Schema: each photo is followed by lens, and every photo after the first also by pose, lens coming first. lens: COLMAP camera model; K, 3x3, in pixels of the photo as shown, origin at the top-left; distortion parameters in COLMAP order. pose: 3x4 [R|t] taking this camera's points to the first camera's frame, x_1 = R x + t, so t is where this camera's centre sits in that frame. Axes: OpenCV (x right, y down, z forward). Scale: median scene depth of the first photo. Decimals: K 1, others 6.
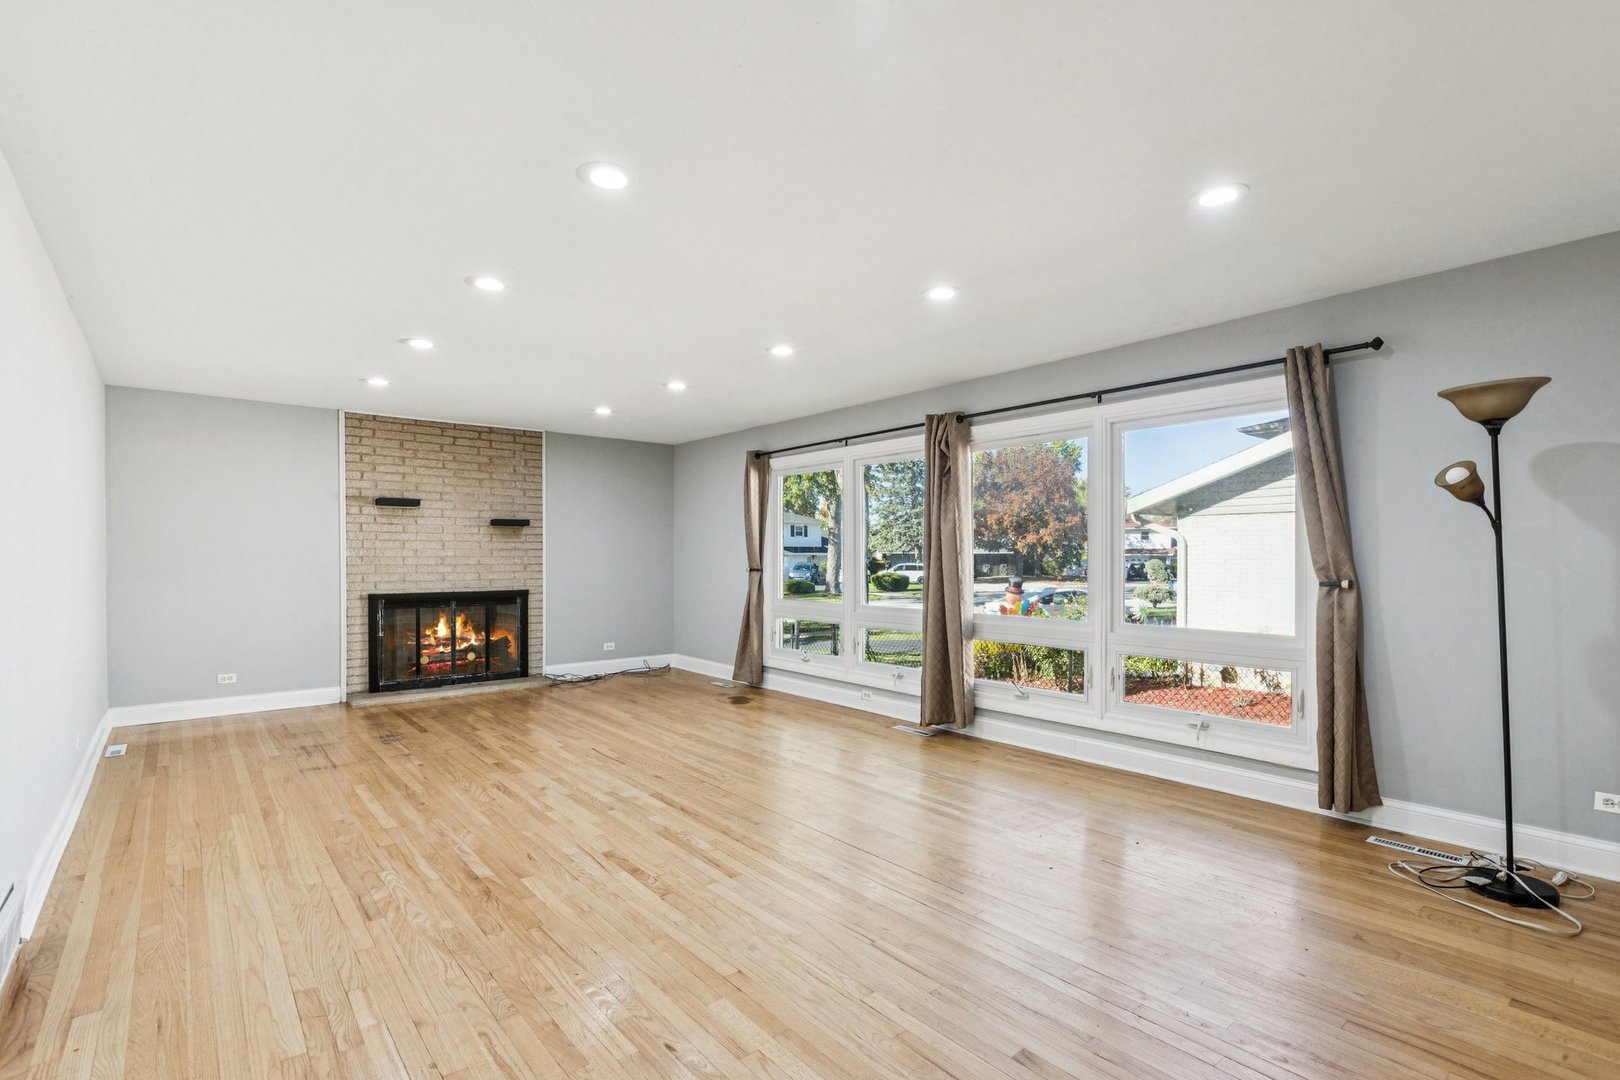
lens RADIAL K [[735.4, 0, 815.5], [0, 735.4, 551.1], [0, 0, 1]] dist [0.001946, -0.000770]
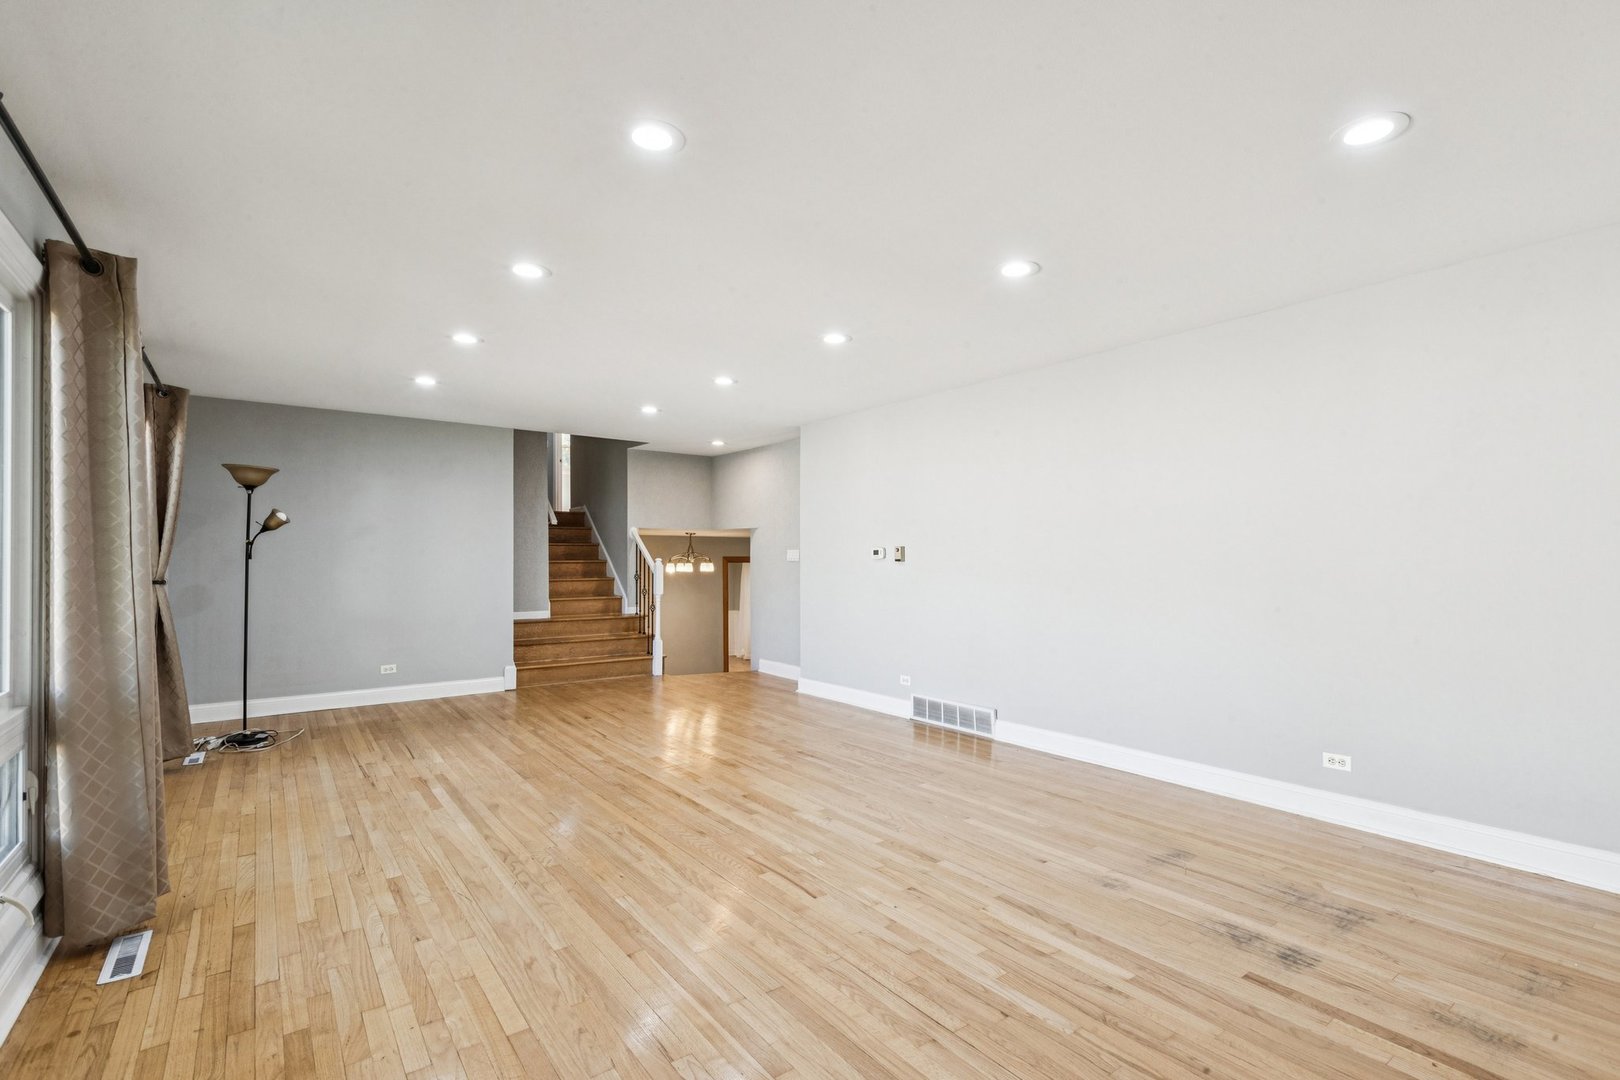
lens RADIAL K [[735.4, 0, 805.4], [0, 735.4, 554.0], [0, 0, 1]] dist [0.001946, -0.000770]
pose [[-0.997179, 0.001148, 0.075056, -0.233858], [0.000159, 0.999913, -0.013179, 0.008115], [-0.075064, -0.013129, -0.997092, 1.082192]]
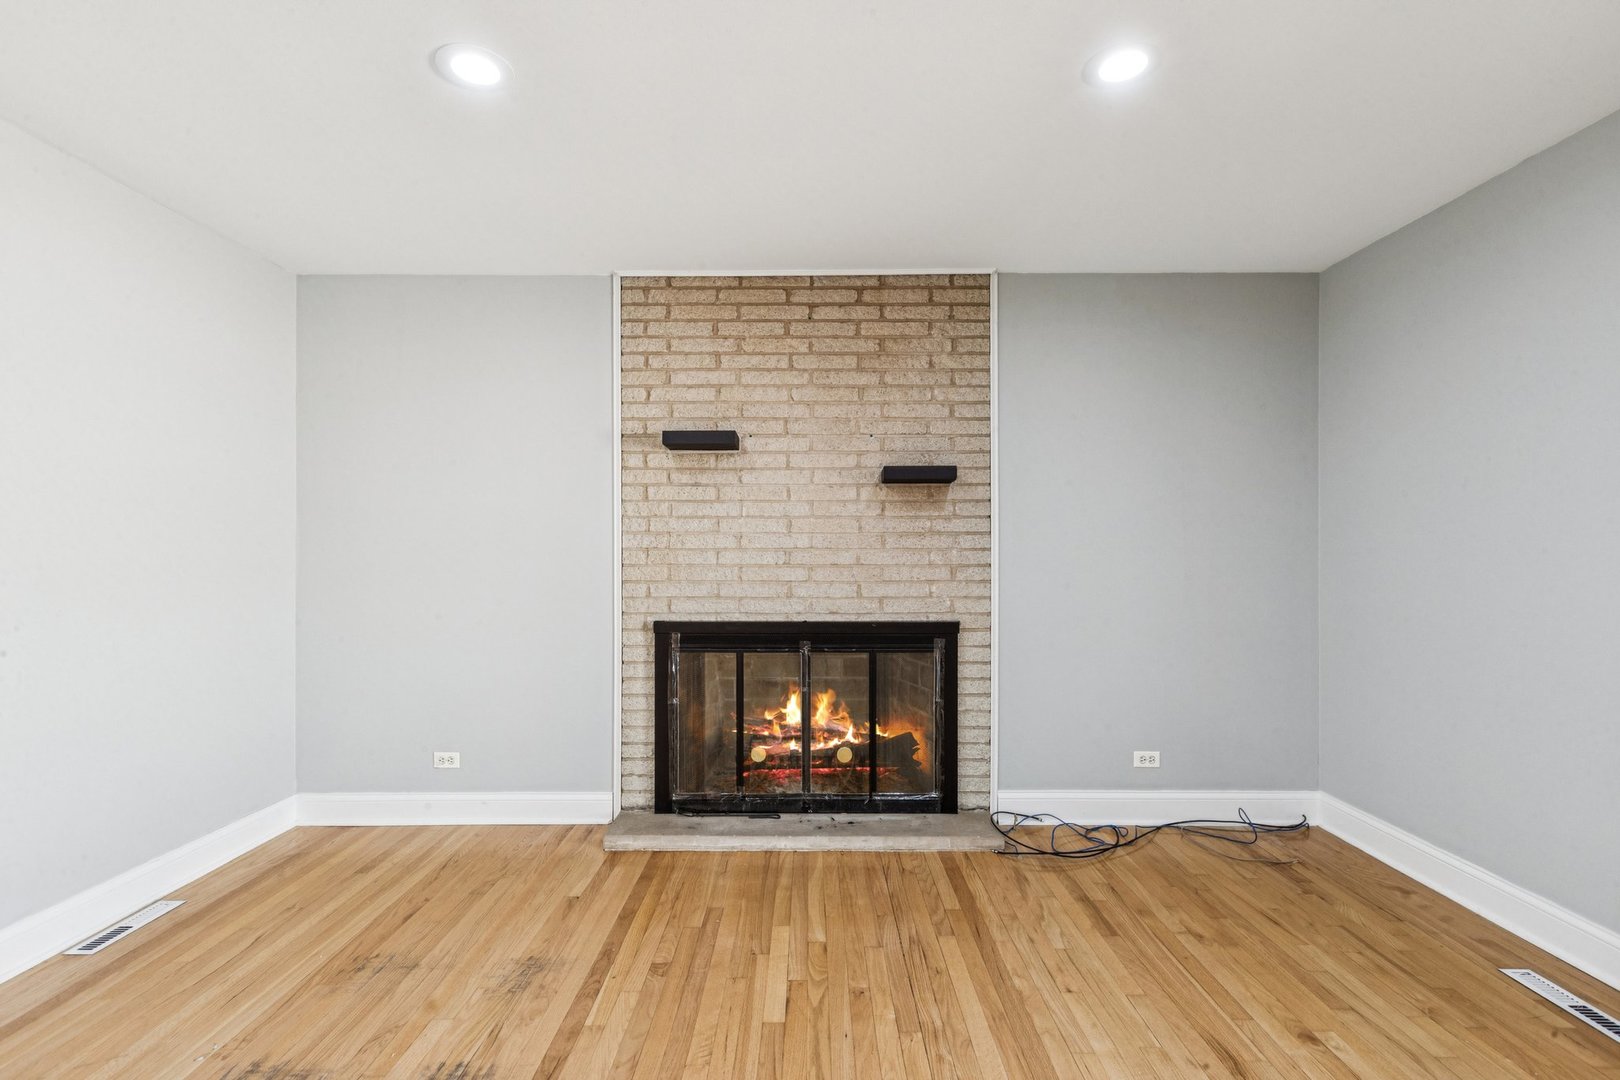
lens RADIAL K [[735.4, 0, 817.2], [0, 735.4, 553.7], [0, 0, 1]] dist [0.001946, -0.000770]
pose [[0.765083, 0.001870, -0.643929, -0.175555], [0.004772, 0.999952, 0.008574, 0.006739], [0.643914, -0.009632, 0.765037, 0.638436]]
